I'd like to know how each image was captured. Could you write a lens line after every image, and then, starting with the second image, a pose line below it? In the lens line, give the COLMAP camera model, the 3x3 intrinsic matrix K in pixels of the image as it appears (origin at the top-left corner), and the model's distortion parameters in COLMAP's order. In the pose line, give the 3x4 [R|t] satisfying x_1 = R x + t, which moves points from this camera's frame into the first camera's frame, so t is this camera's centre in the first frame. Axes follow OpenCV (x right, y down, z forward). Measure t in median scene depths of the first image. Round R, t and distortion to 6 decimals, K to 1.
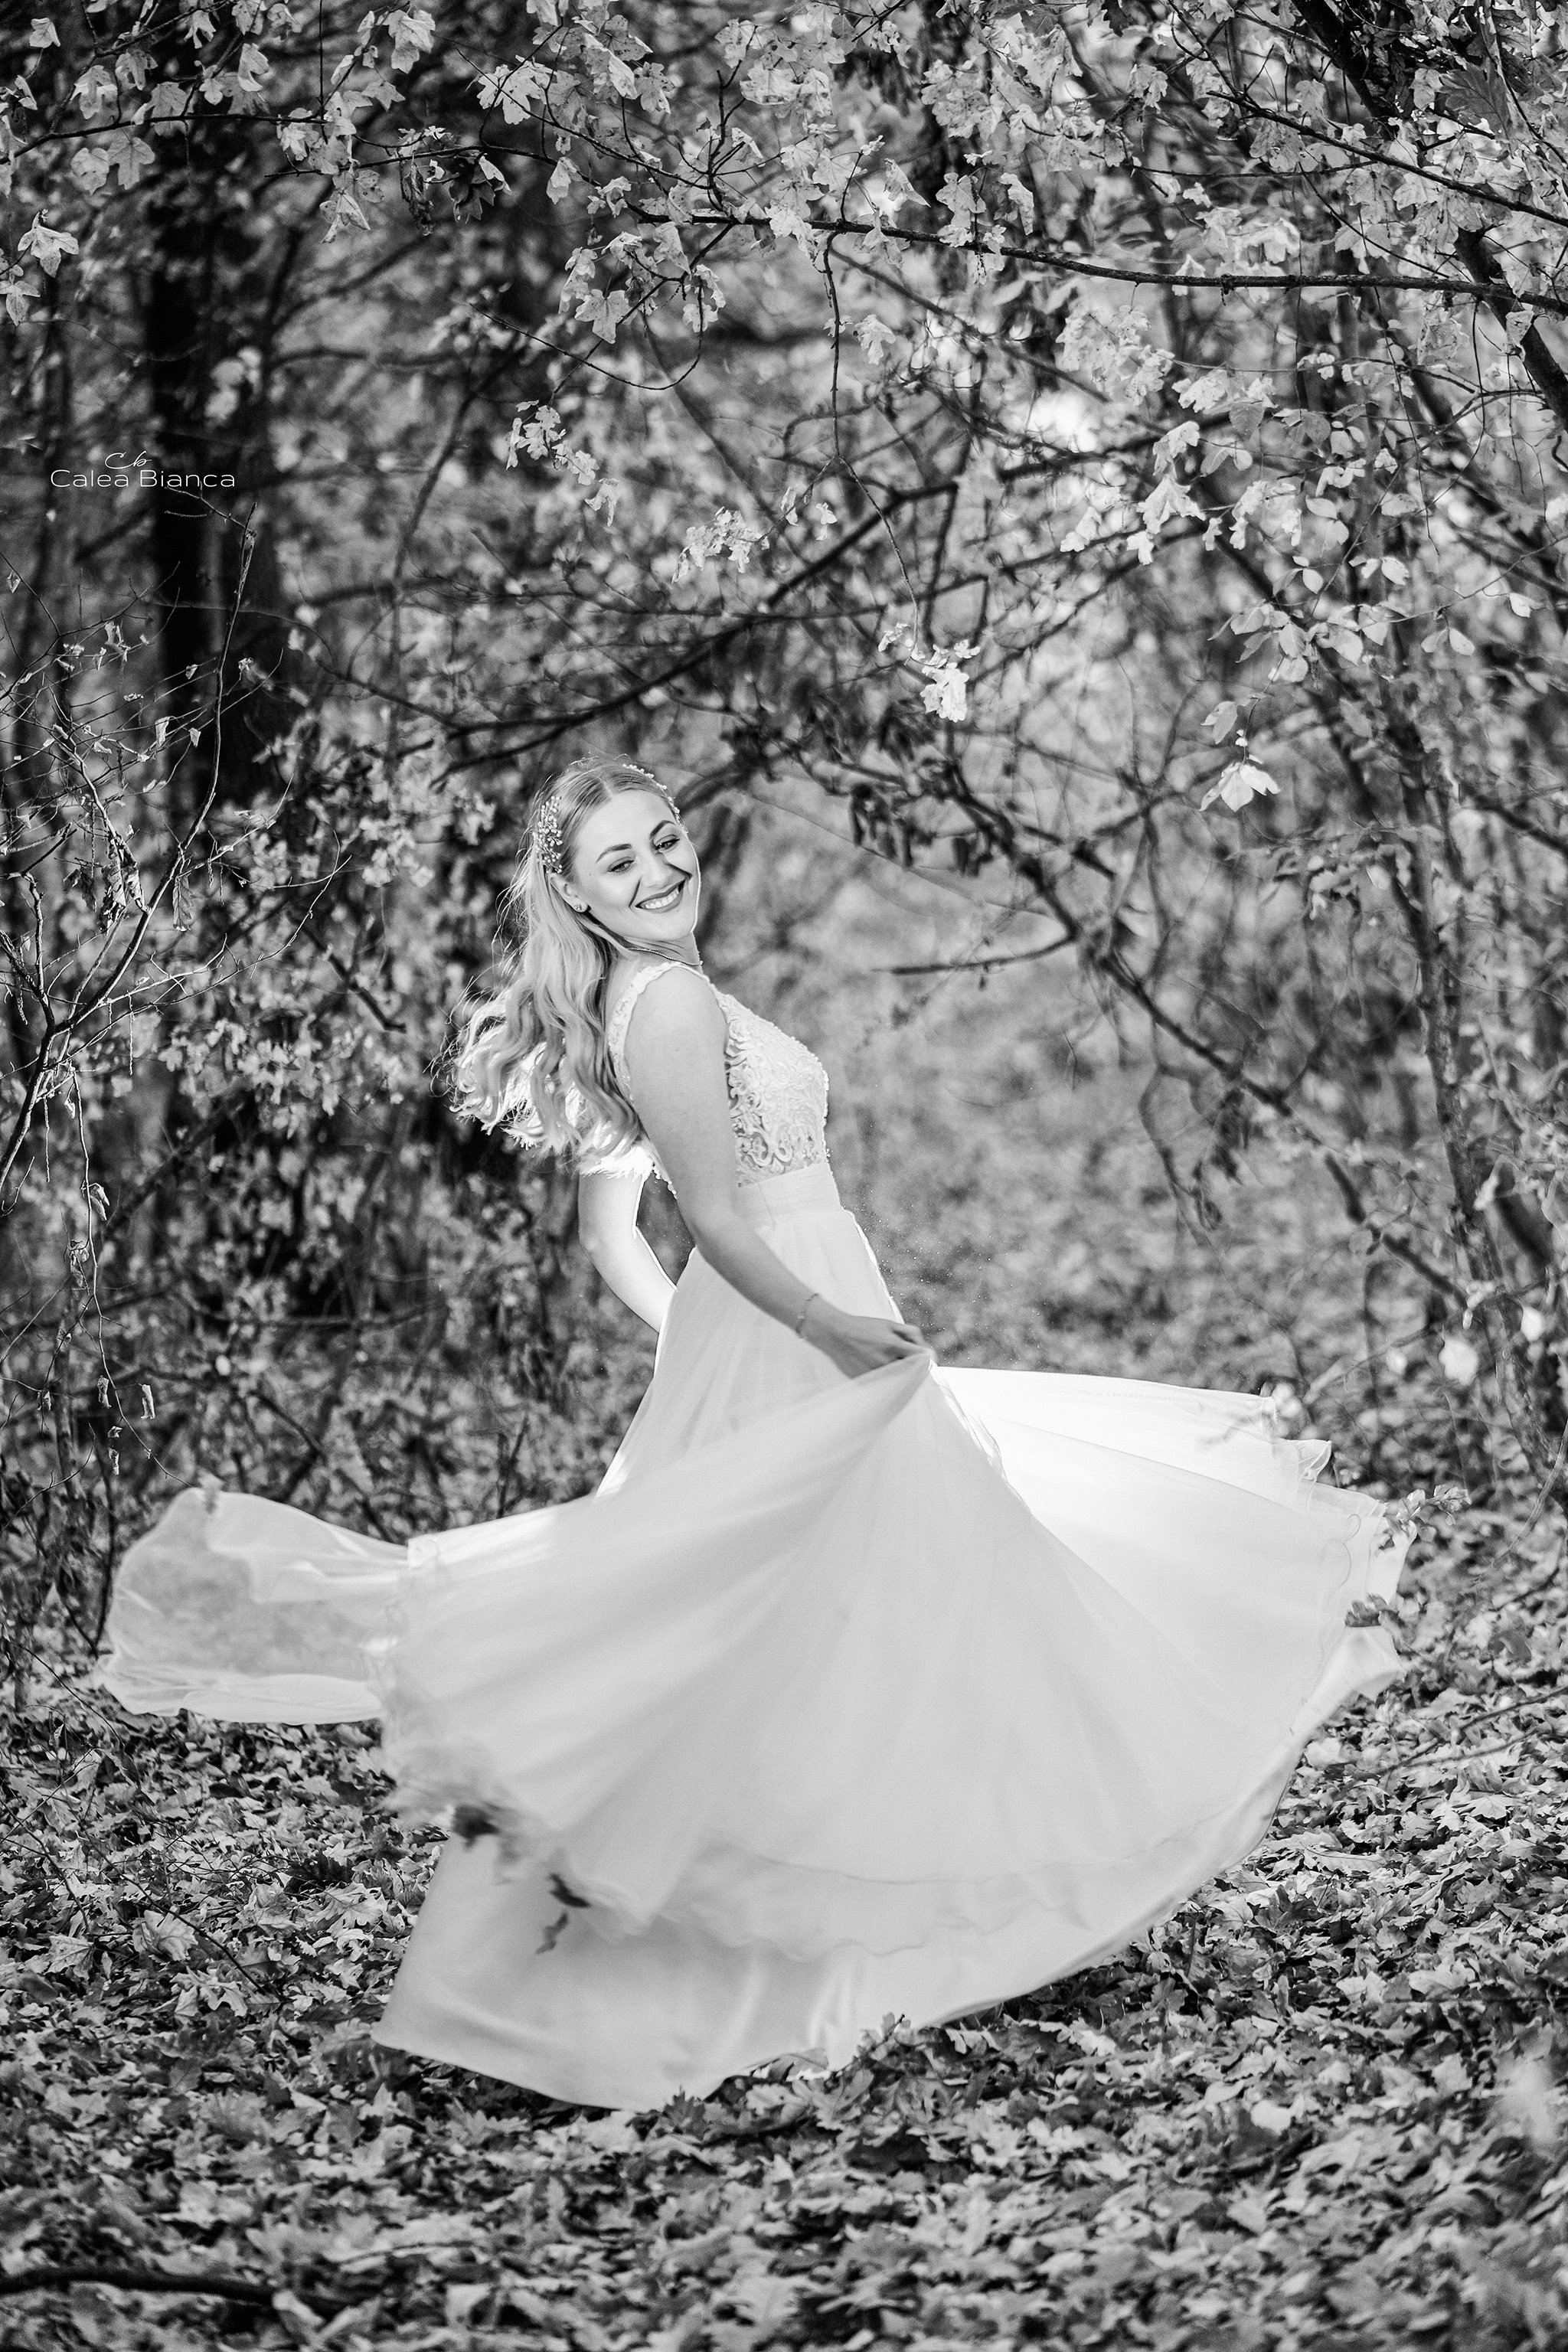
lens RADIAL K [[7240.4, 0, 781.0], [0, 7240.4, 1042.1], [0, 0, 1]] dist [-0.005642, 2.582773]
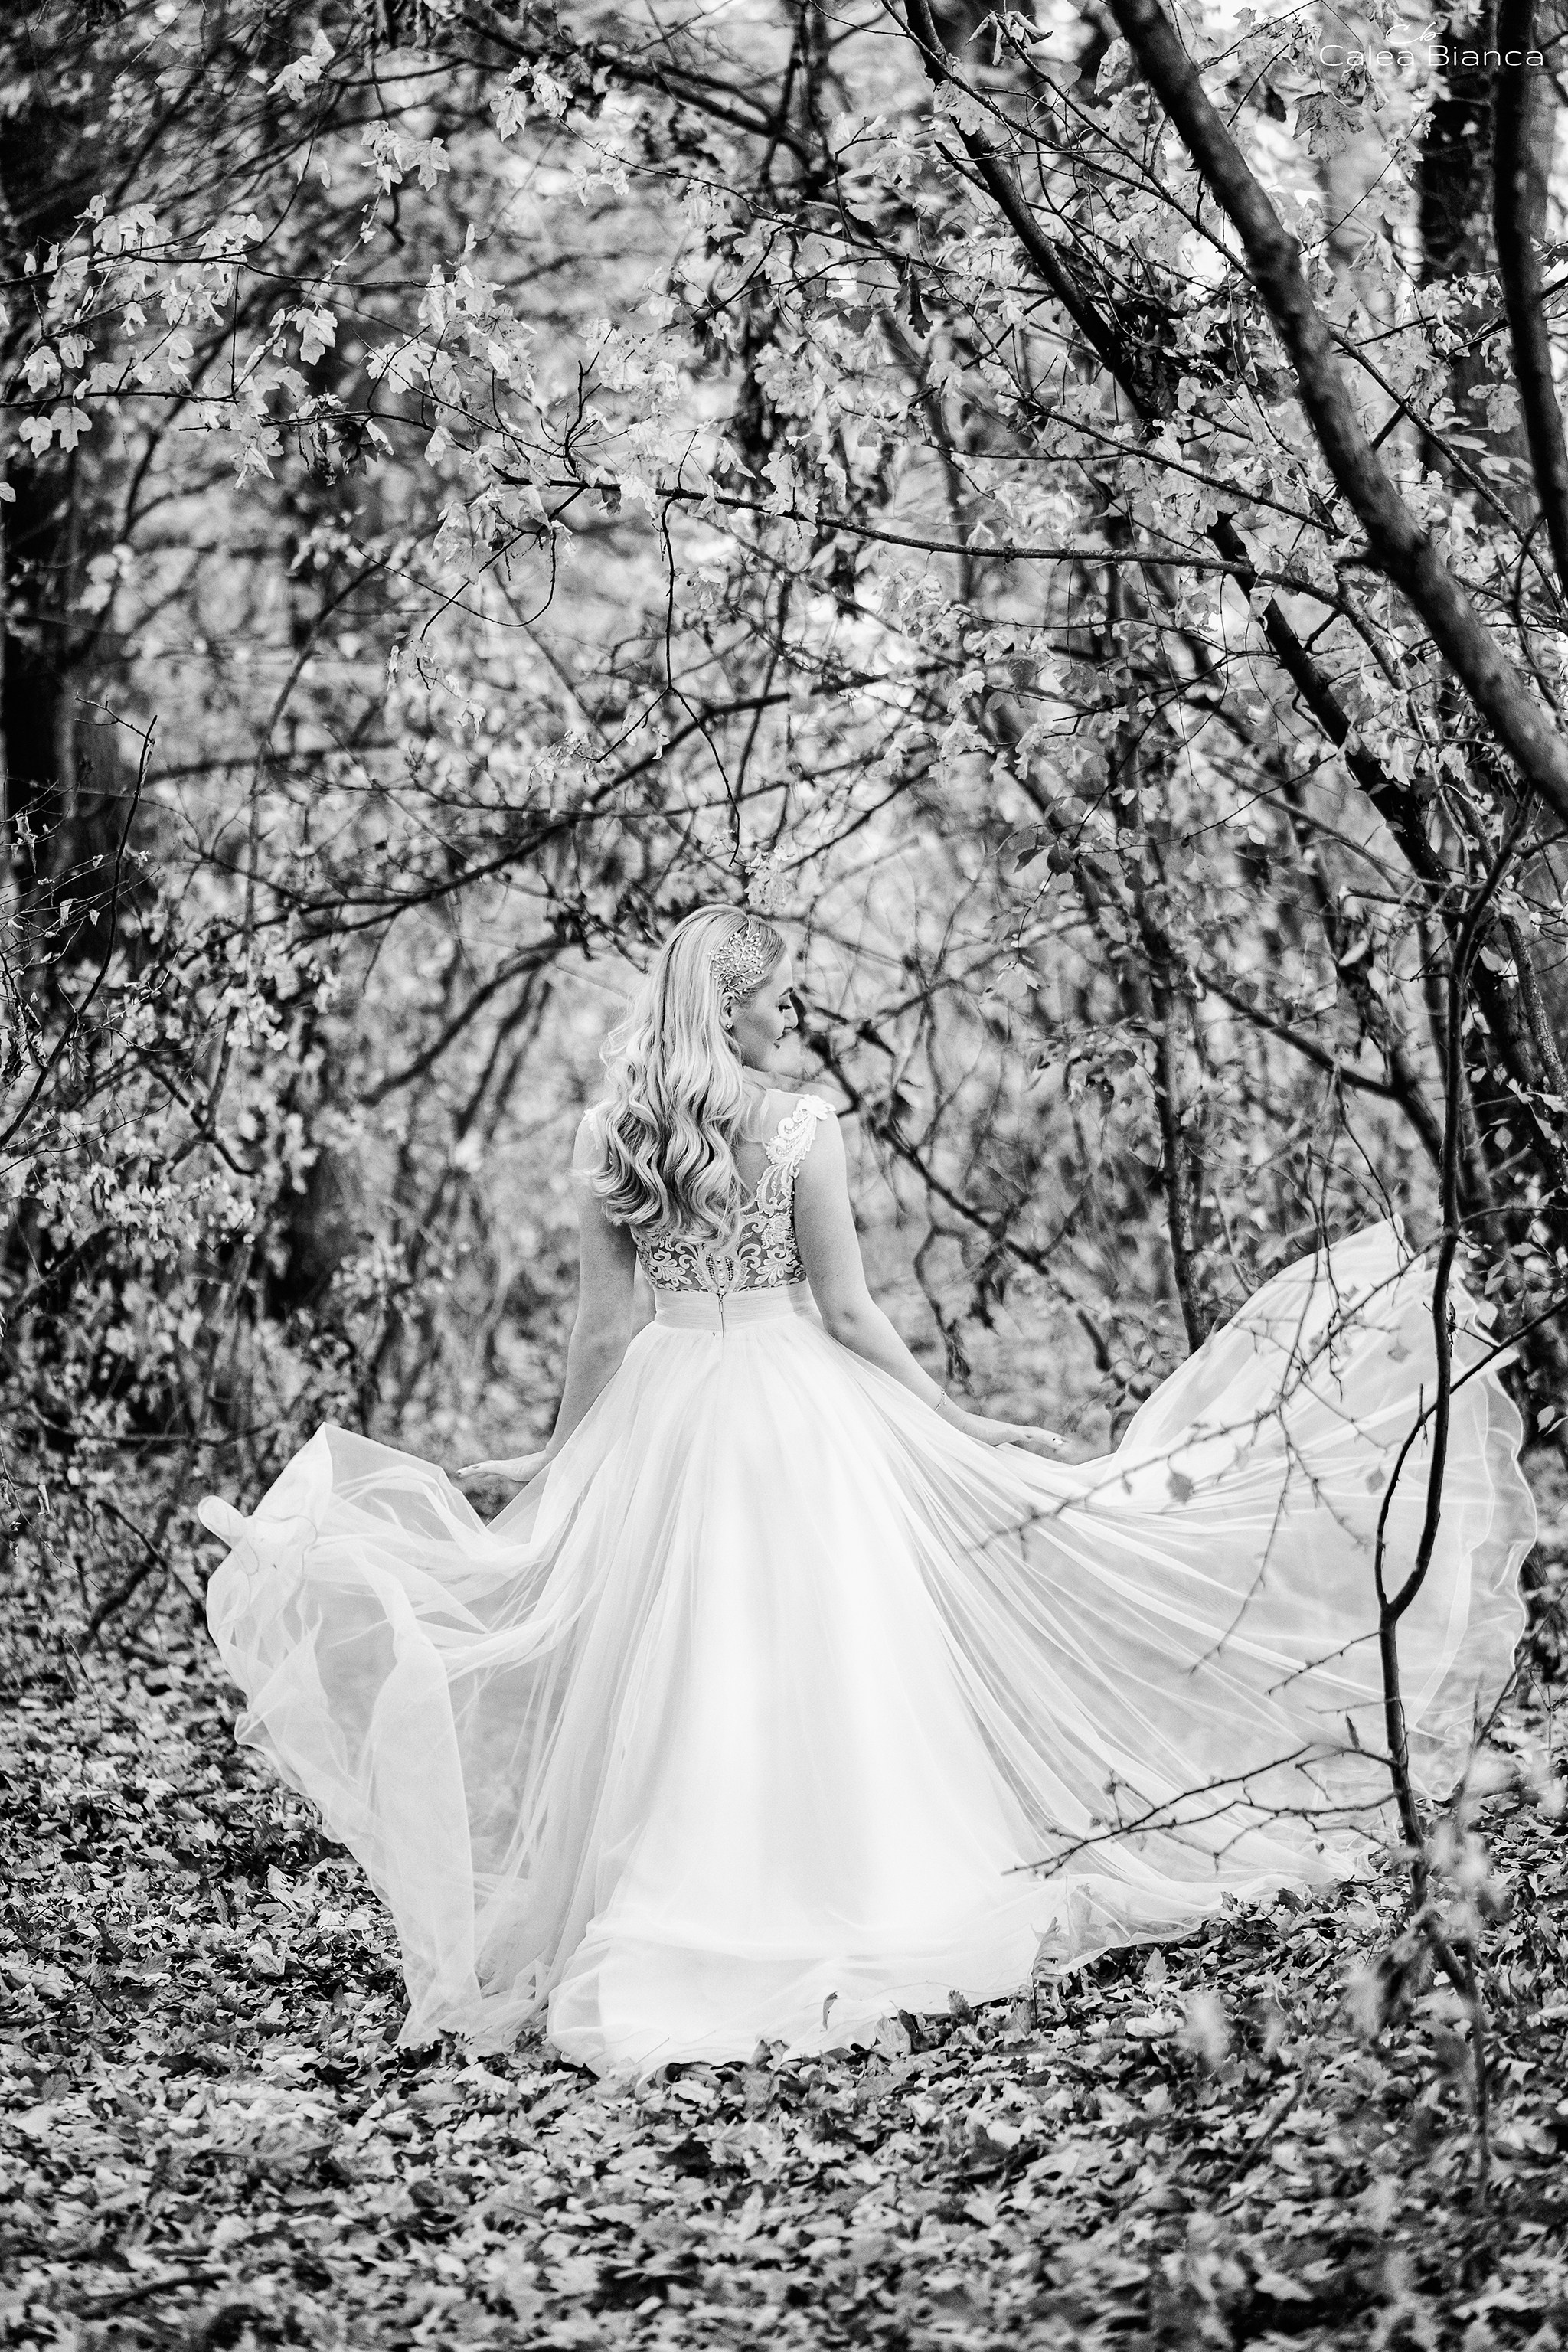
lens RADIAL K [[7543.8, 0, 832.5], [0, 7543.8, 1176.8], [0, 0, 1]] dist [0.149243, 1.129197]
pose [[0.998821, 0.027788, 0.039800, -0.011188], [-0.027740, 0.999614, -0.001753, -0.002431], [-0.039833, 0.000647, 0.999206, -0.190828]]
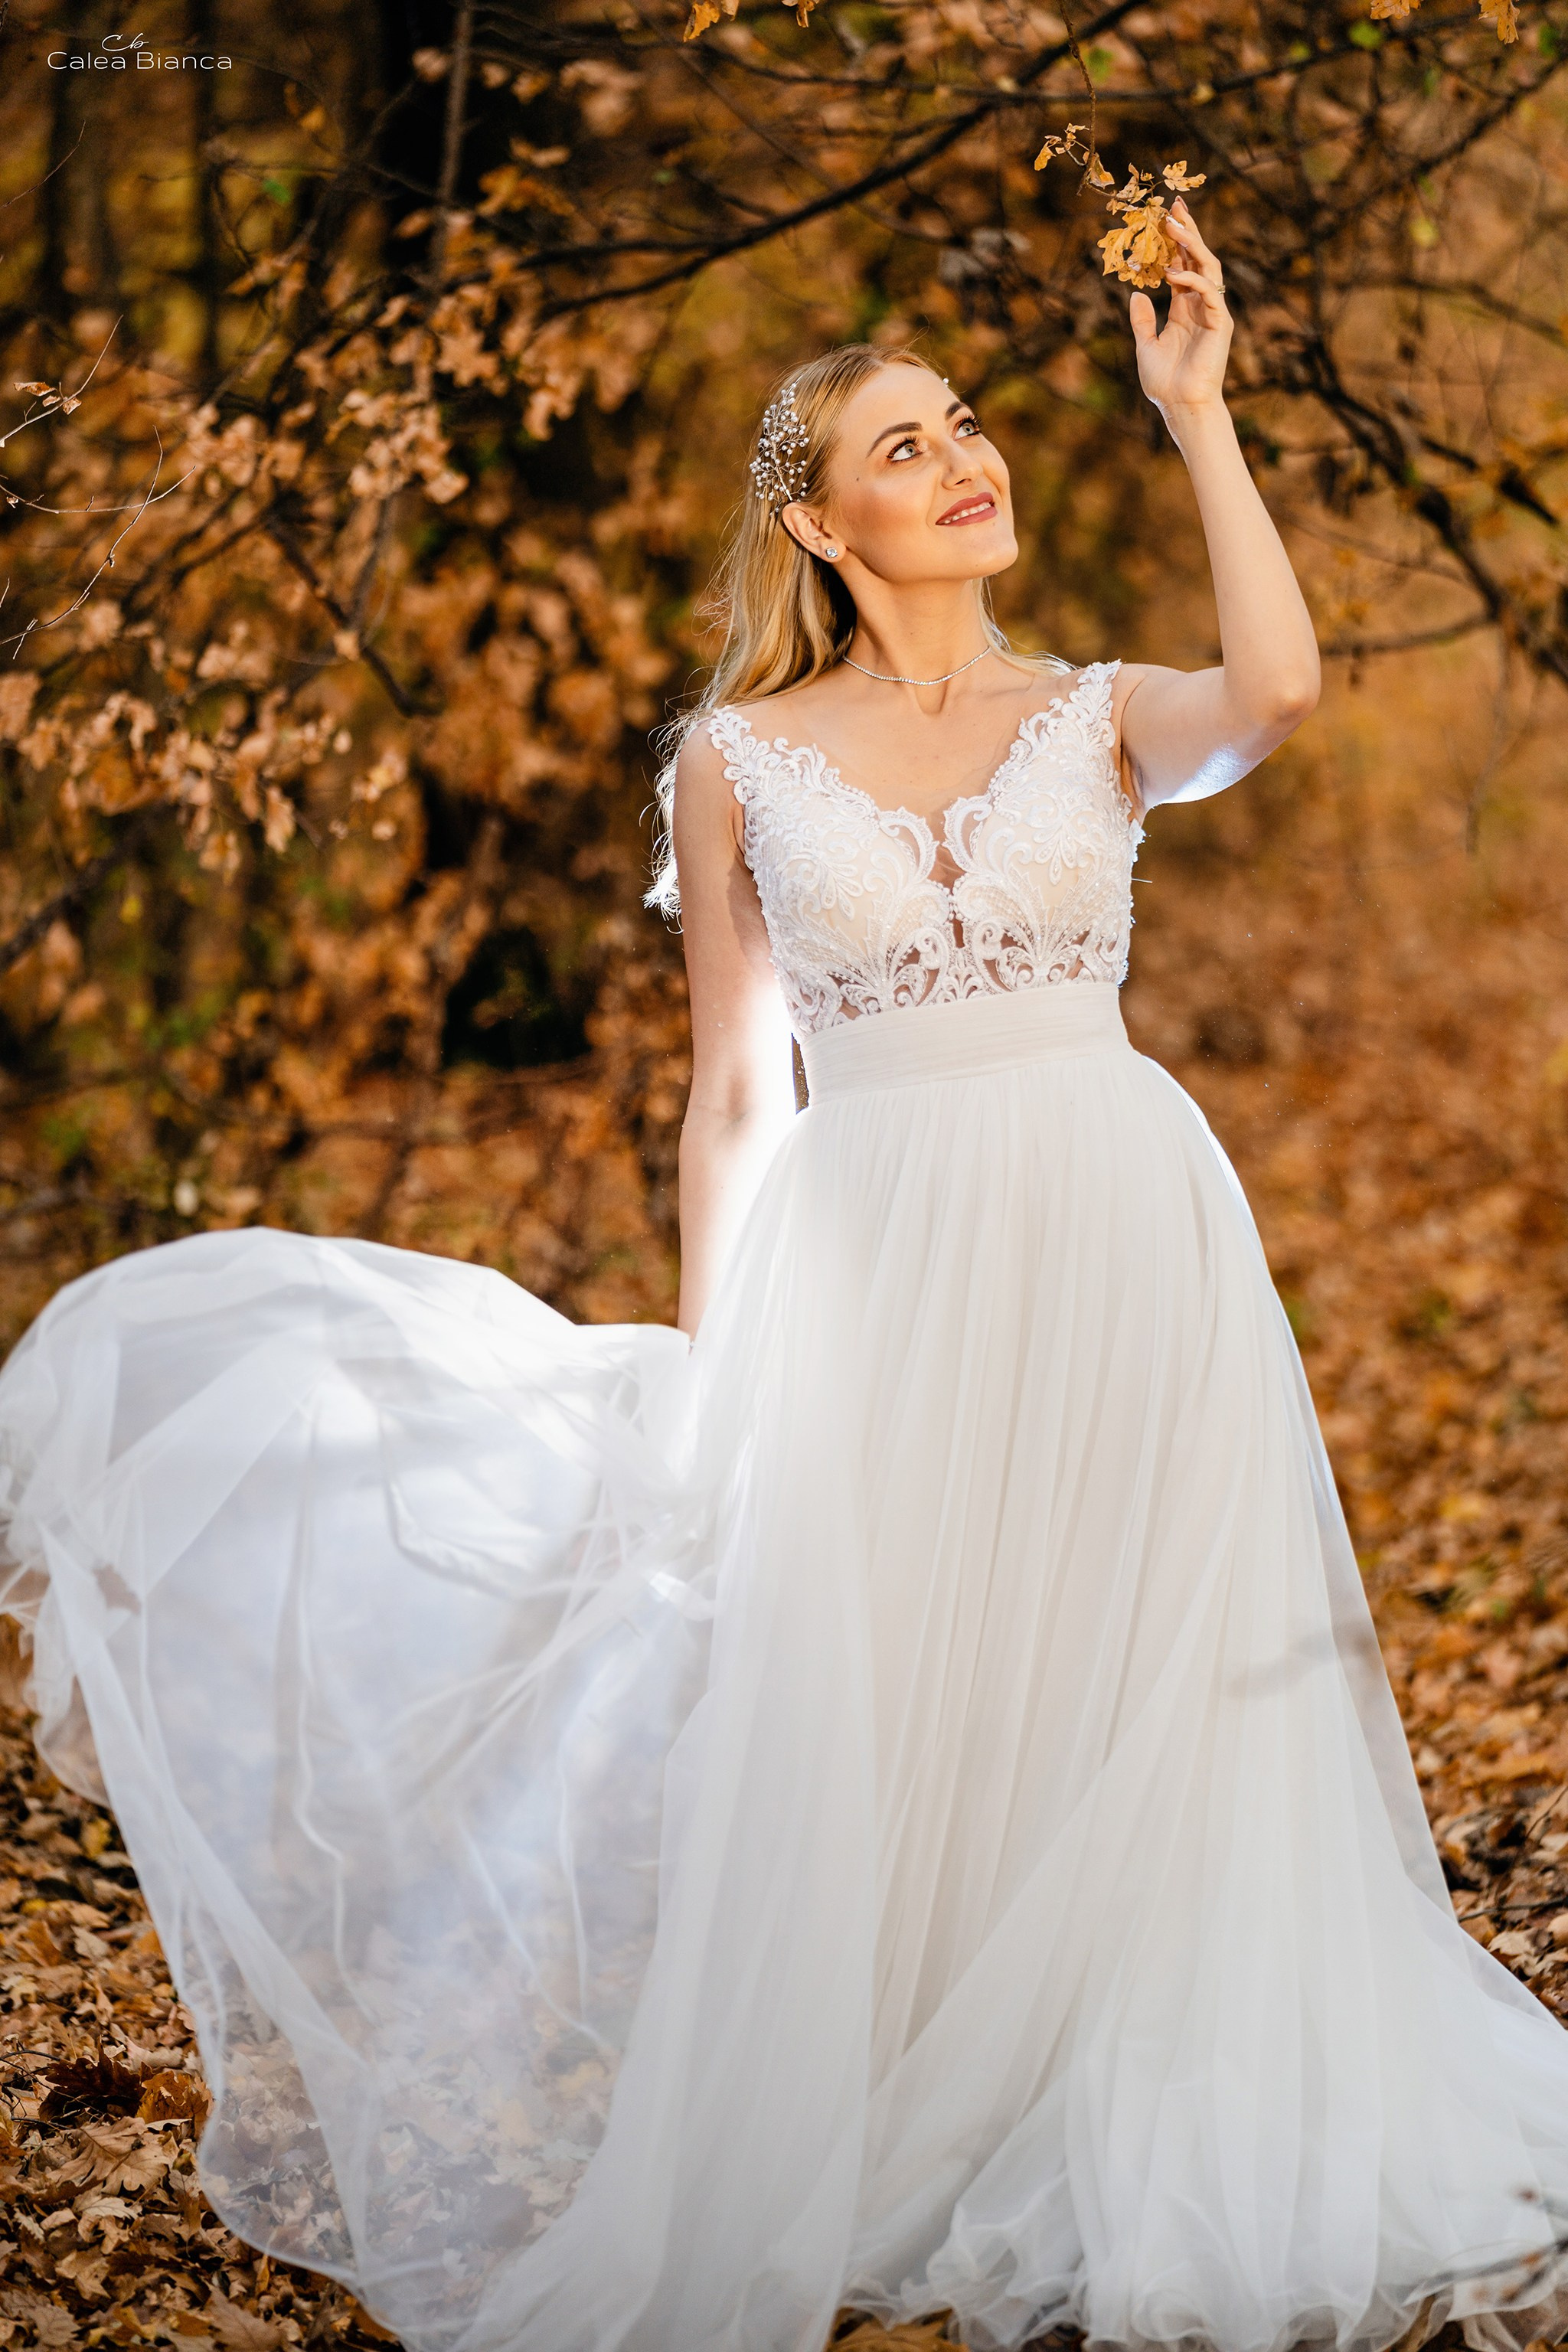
lens RADIAL K [[8139.6, 0, 784.0], [0, 8139.6, 1176.0], [0, 0, 1]] dist [0.086095, 0.233702]
pose [[0.993560, 0.052636, -0.100339, 0.066396], [-0.045000, 0.996022, 0.076906, -0.022193], [0.103988, -0.071895, 0.991977, 0.330884]]
